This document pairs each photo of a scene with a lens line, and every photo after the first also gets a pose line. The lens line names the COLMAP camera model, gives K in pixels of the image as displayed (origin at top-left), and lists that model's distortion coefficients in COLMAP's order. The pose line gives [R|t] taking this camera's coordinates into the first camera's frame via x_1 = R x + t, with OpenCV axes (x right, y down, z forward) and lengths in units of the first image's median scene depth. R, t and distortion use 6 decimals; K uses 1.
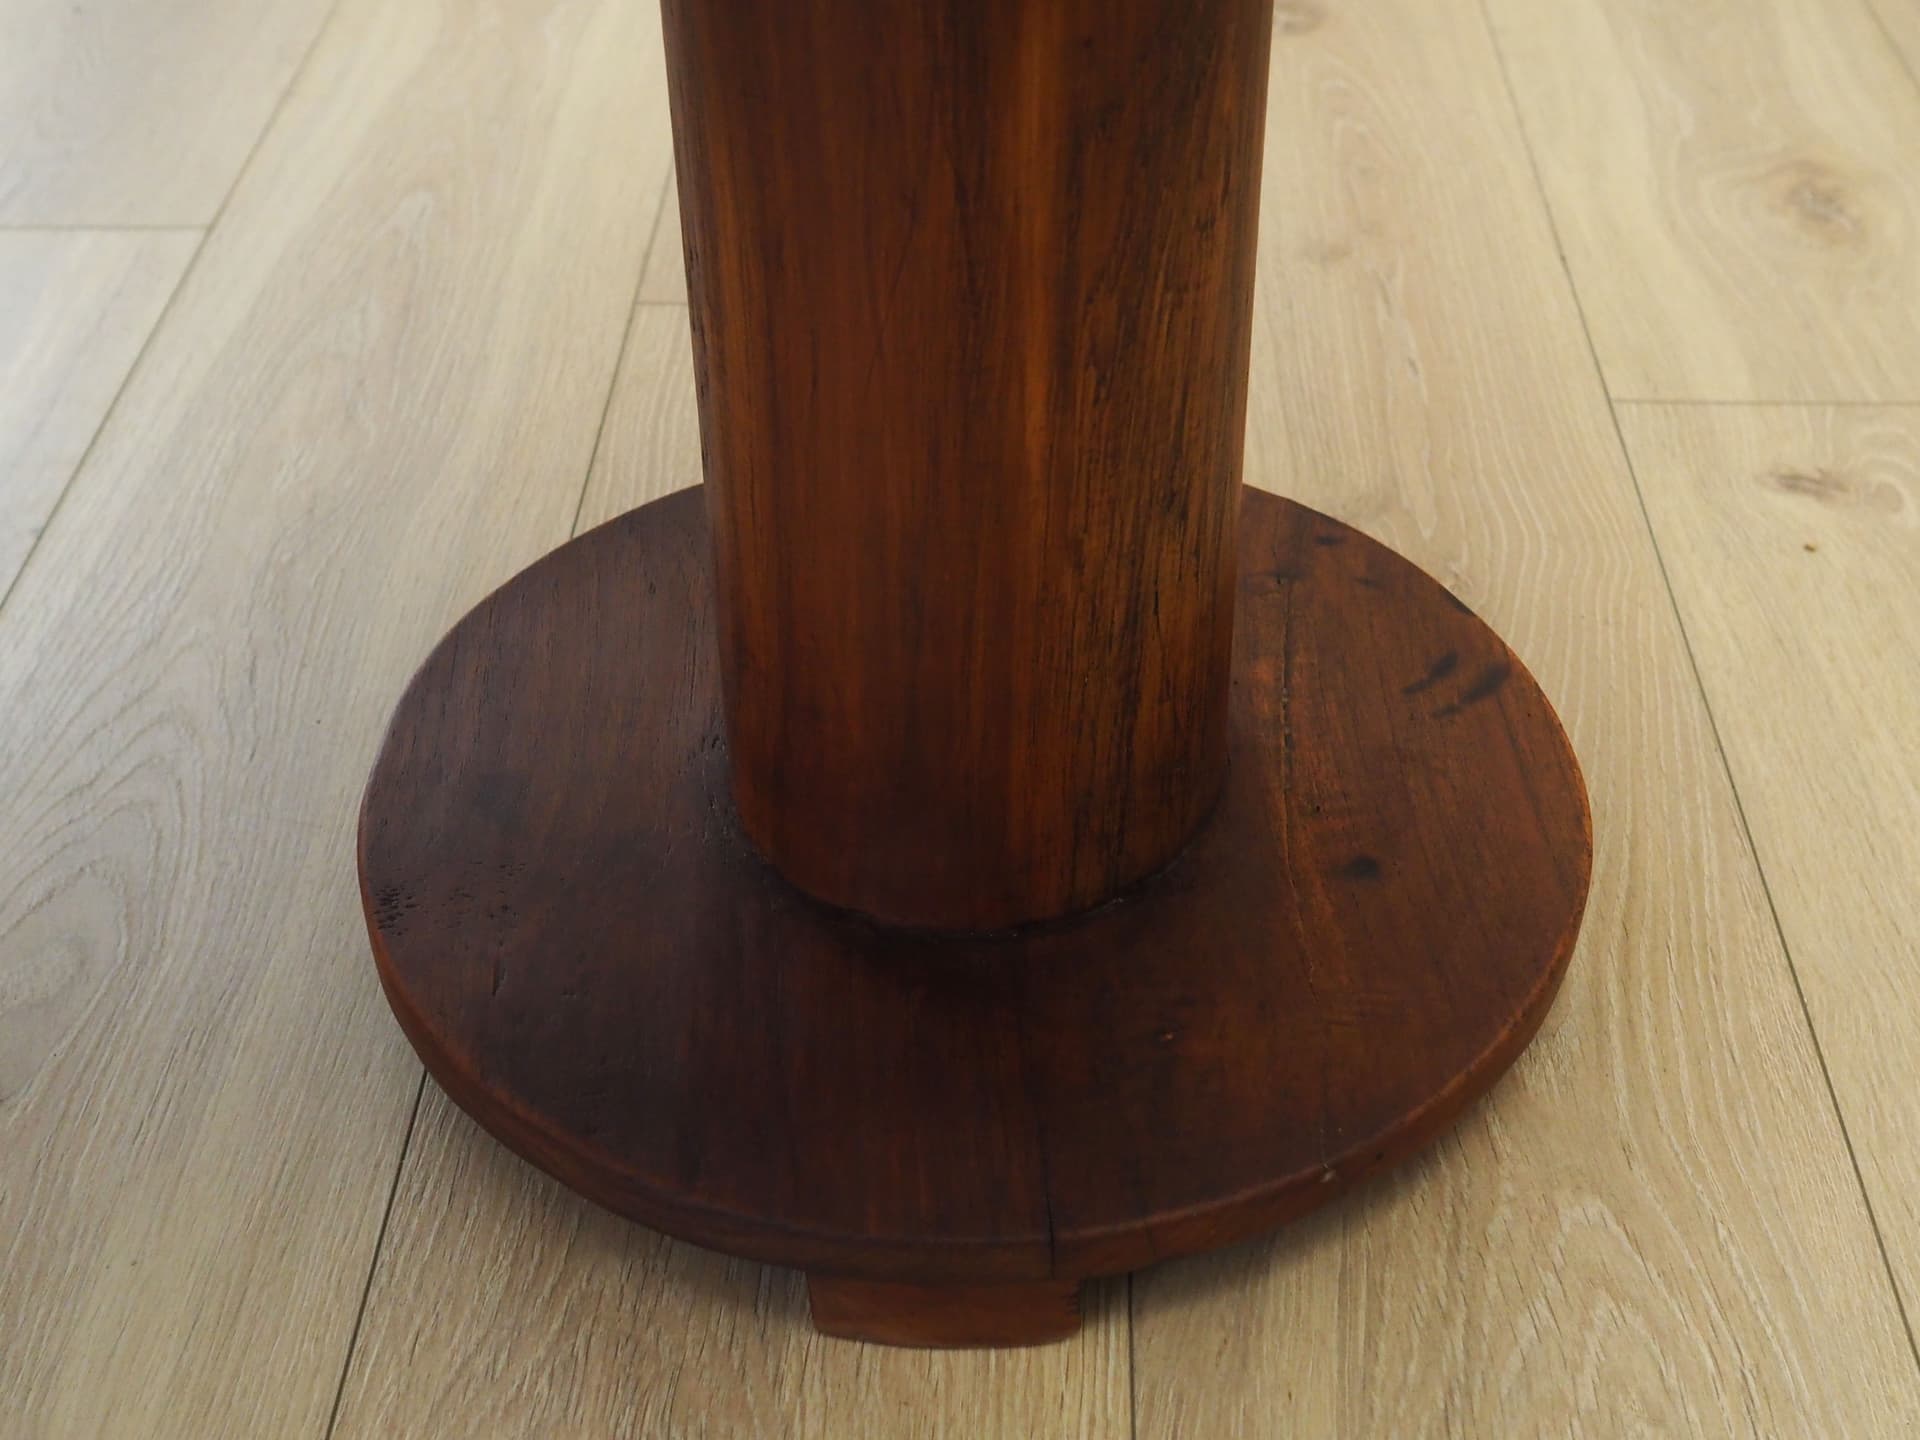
lens RADIAL K [[2459.4, 0, 952.2], [0, 2459.4, 767.5], [0, 0, 1]] dist [-0.006297, -0.066394]
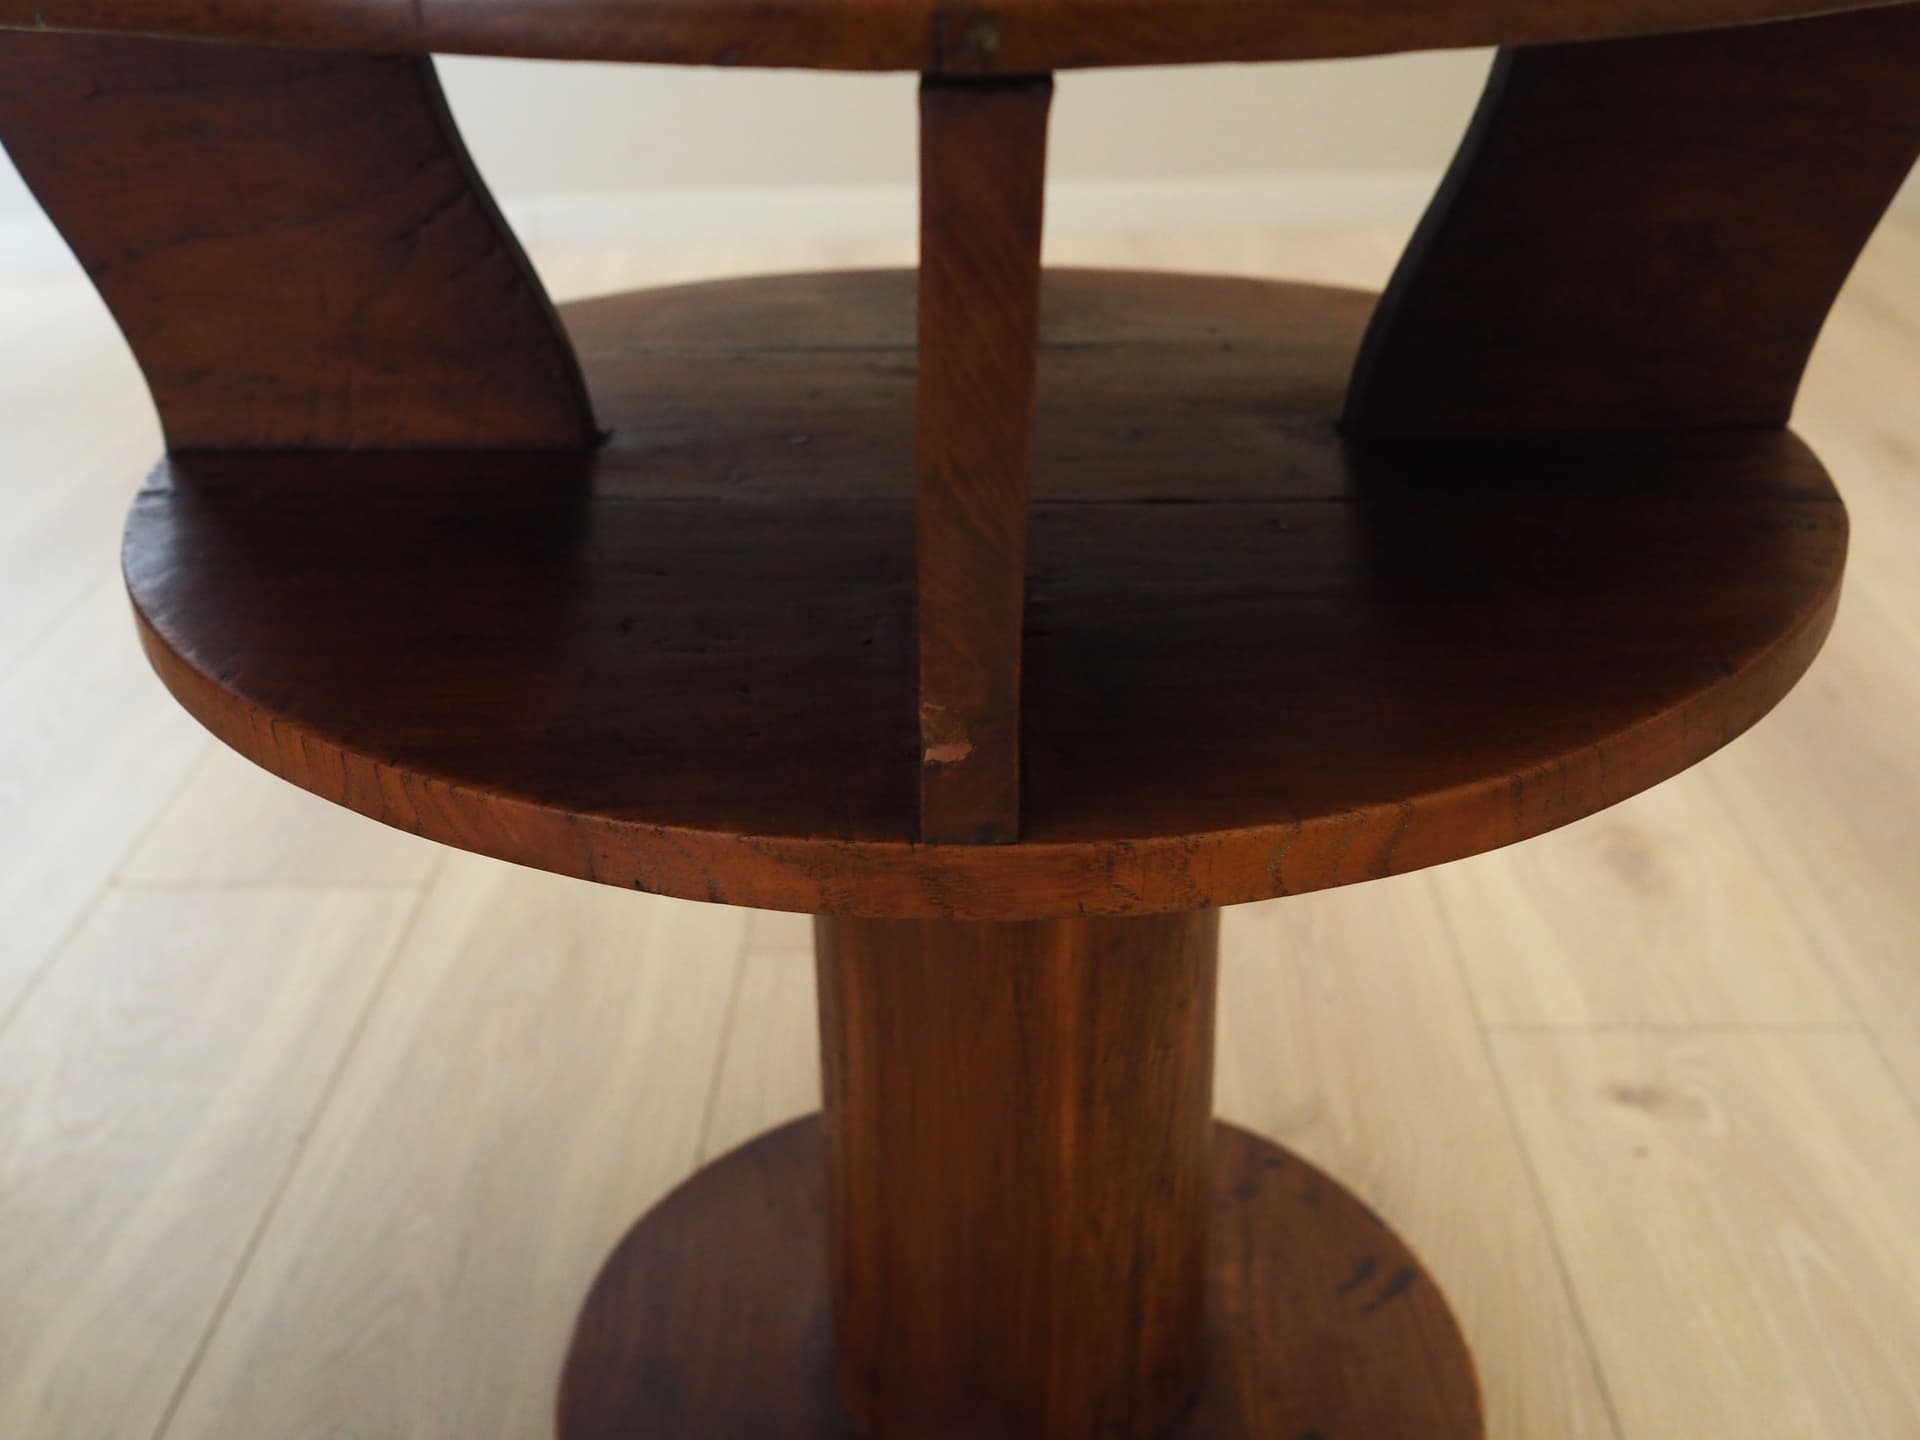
lens RADIAL K [[2033.2, 0, 928.9], [0, 2033.2, 718.3], [0, 0, 1]] dist [-0.024721, 0.023565]
pose [[0.999892, -0.004558, -0.013982, -0.028935], [0.001062, 0.970644, -0.240518, -0.094391], [0.014667, 0.240478, 0.970544, -0.205285]]
